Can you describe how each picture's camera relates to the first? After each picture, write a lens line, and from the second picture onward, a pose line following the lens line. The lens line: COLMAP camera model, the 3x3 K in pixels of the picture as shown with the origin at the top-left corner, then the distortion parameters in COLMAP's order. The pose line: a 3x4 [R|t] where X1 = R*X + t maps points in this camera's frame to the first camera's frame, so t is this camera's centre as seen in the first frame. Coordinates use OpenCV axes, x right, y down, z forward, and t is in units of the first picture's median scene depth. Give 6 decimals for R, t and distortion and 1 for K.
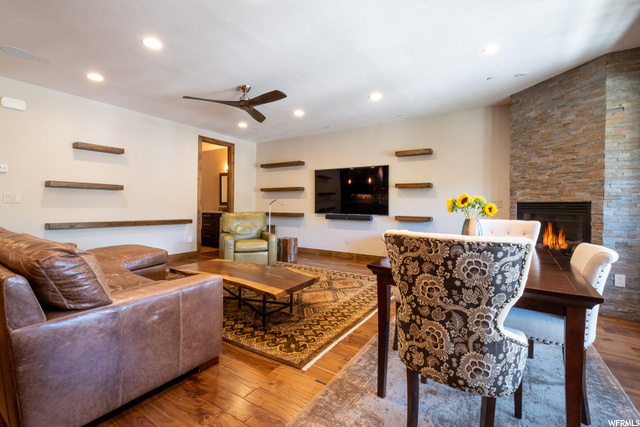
lens RADIAL K [[279.8, 0, 317.8], [0, 279.8, 204.4], [0, 0, 1]] dist [0.002211, 0.000140]
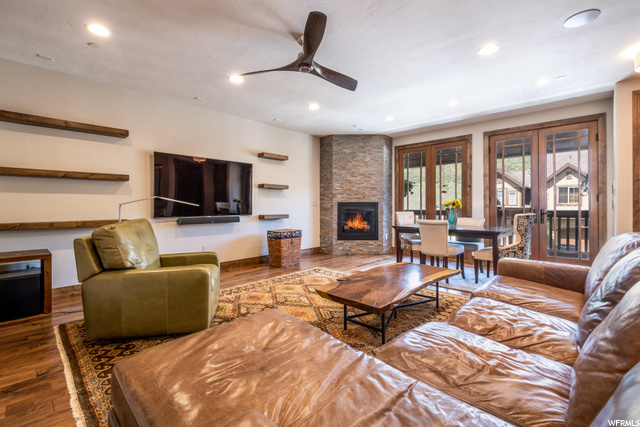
lens RADIAL K [[279.8, 0, 317.8], [0, 279.8, 204.4], [0, 0, 1]] dist [0.002211, 0.000140]
pose [[0.208433, -0.003799, 0.978029, -0.671999], [0.002015, 0.999992, 0.003455, -0.000940], [-0.978034, 0.001250, 0.208439, 0.579167]]
